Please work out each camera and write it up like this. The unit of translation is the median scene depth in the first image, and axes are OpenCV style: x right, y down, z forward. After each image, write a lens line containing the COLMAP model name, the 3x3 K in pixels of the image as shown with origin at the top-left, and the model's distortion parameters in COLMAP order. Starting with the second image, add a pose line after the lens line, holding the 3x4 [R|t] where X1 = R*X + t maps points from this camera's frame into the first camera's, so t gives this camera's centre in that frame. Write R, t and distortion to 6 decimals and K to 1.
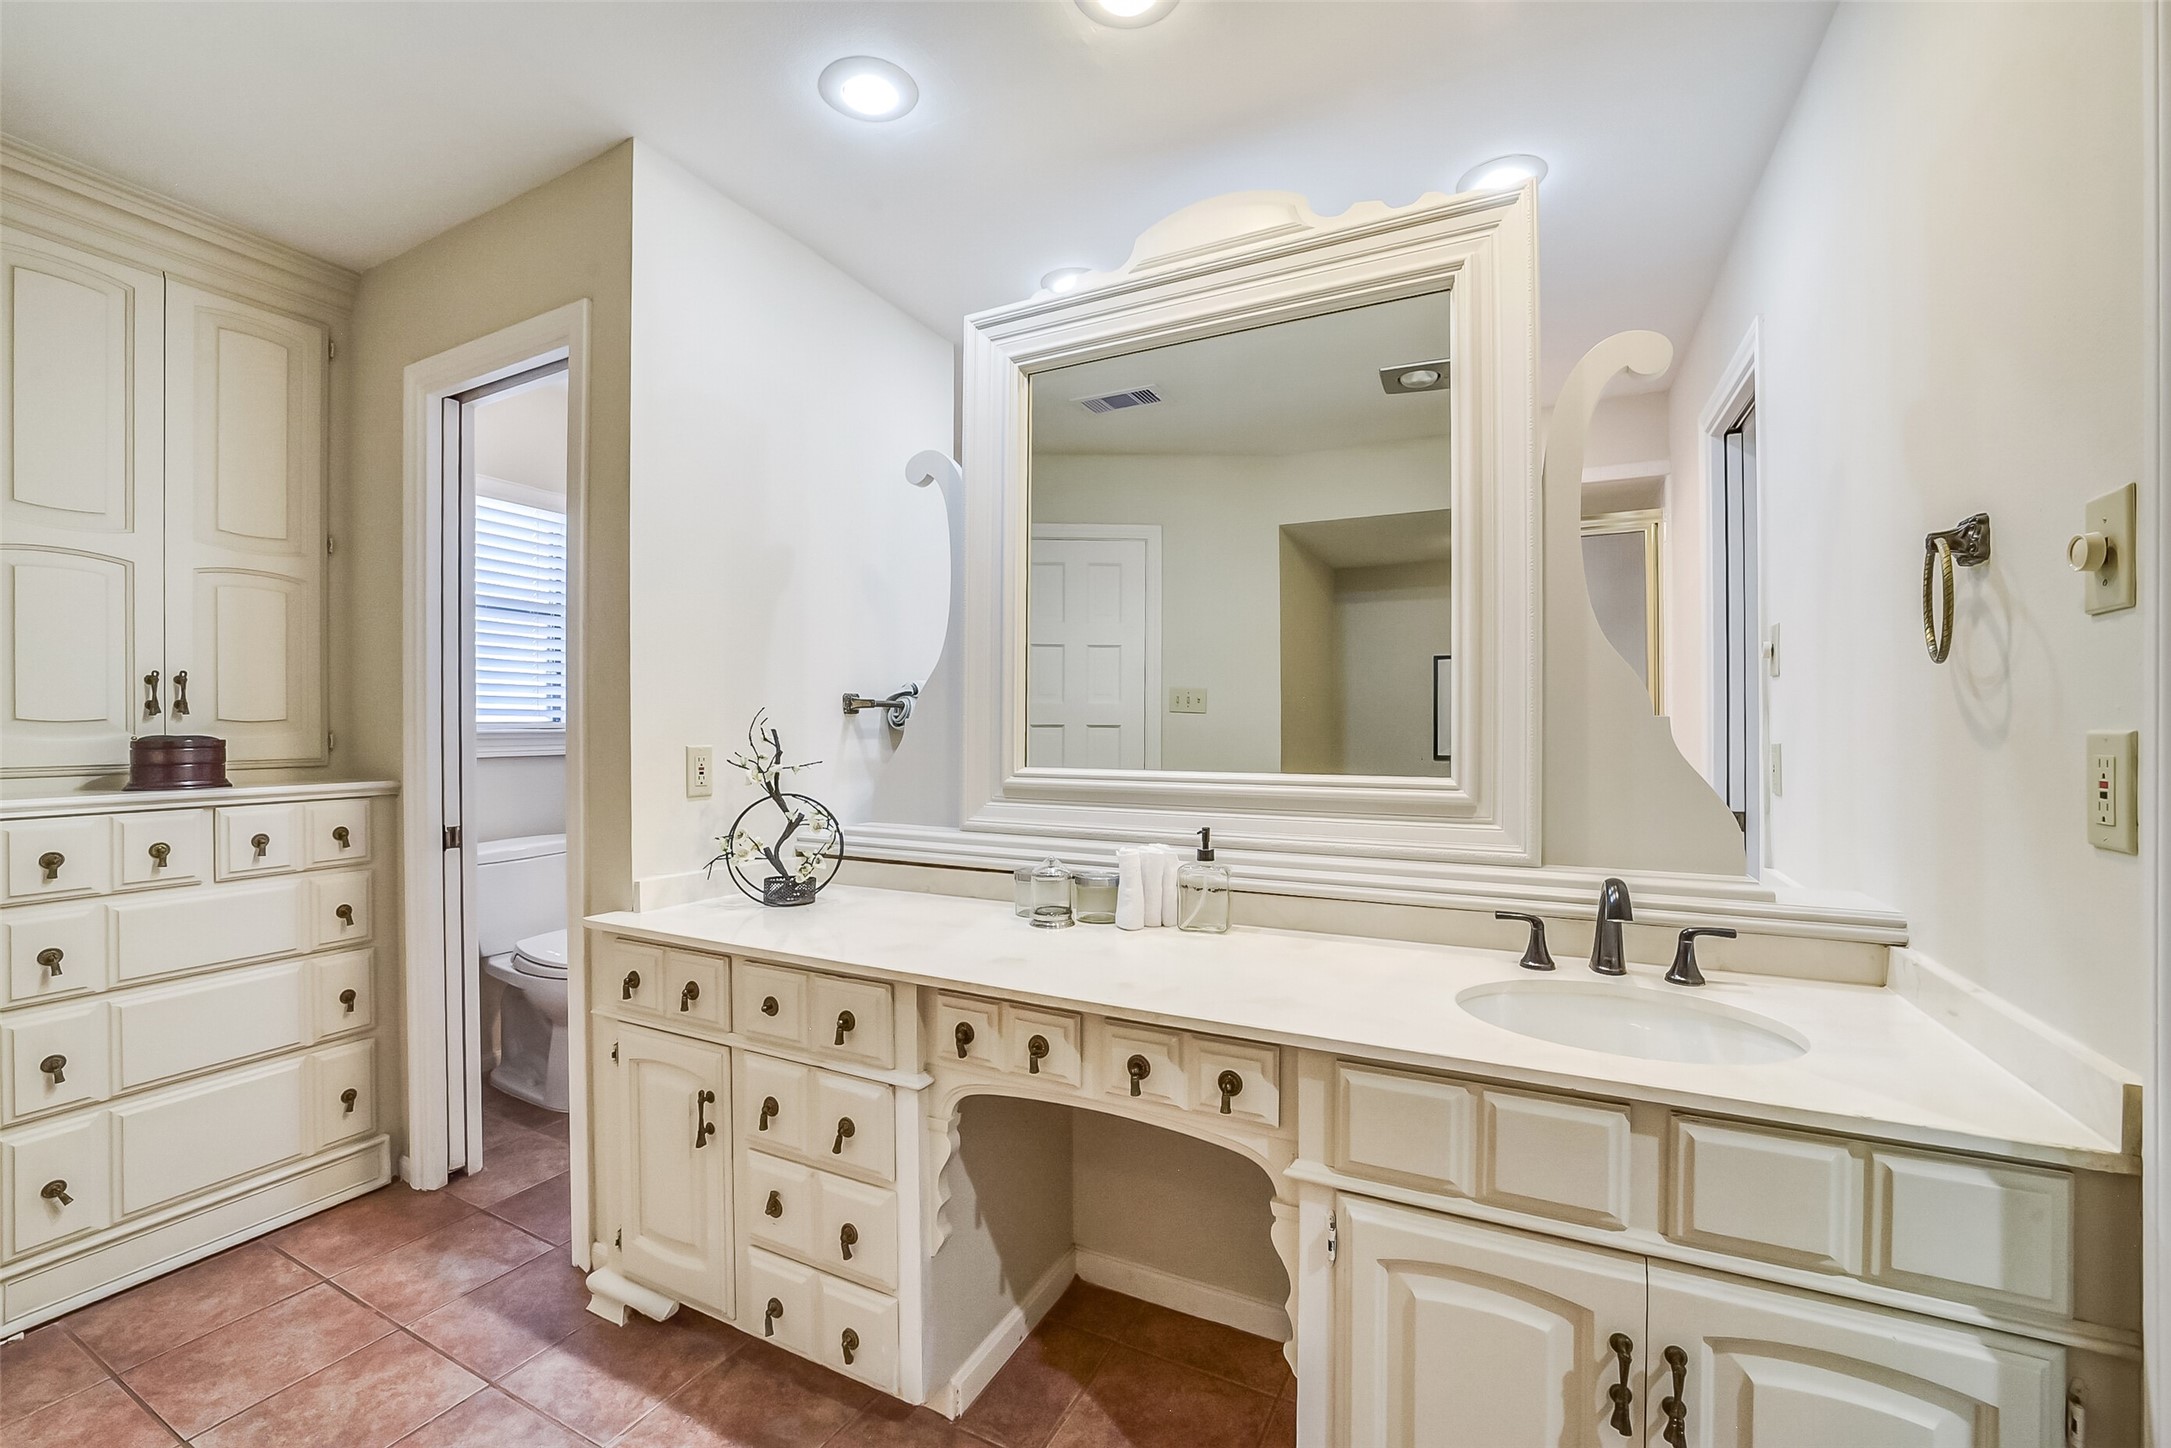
lens RADIAL K [[882.5, 0, 1085.5], [0, 882.5, 724.0], [0, 0, 1]] dist [-0.037535, 0.009041]
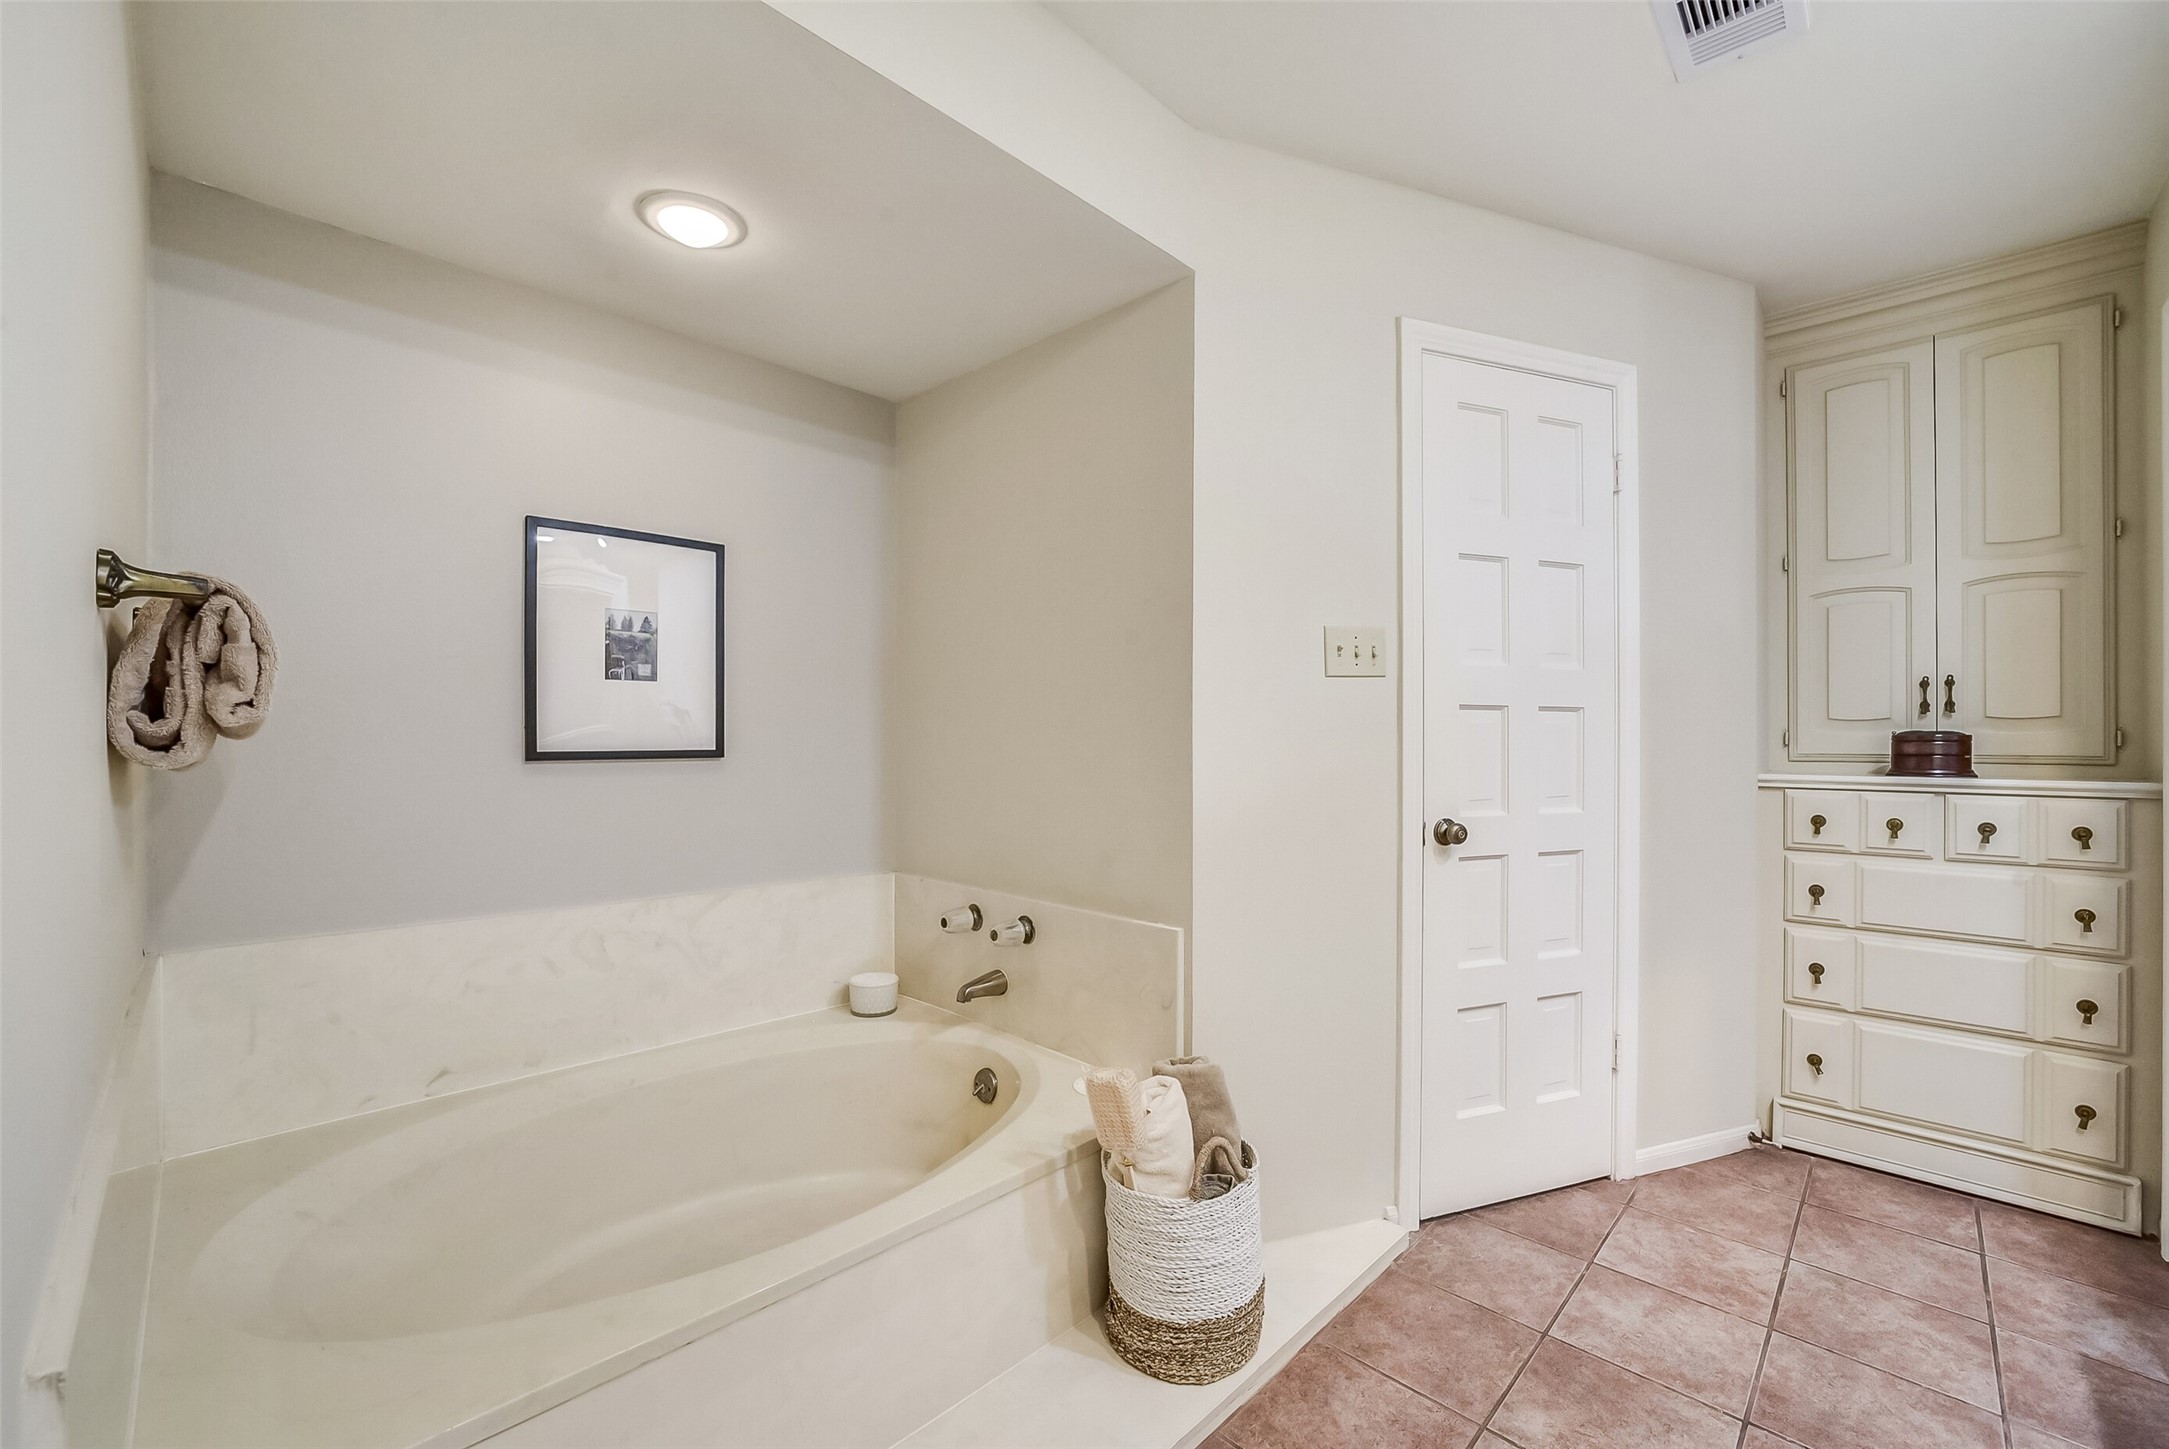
lens RADIAL K [[860.2, 0, 1094.5], [0, 860.2, 719.7], [0, 0, 1]] dist [-0.036455, 0.008869]
pose [[-0.293181, -0.015940, -0.955924, 0.371510], [0.001515, 0.999852, -0.017138, 0.016498], [0.956056, -0.006473, -0.293114, 0.248230]]
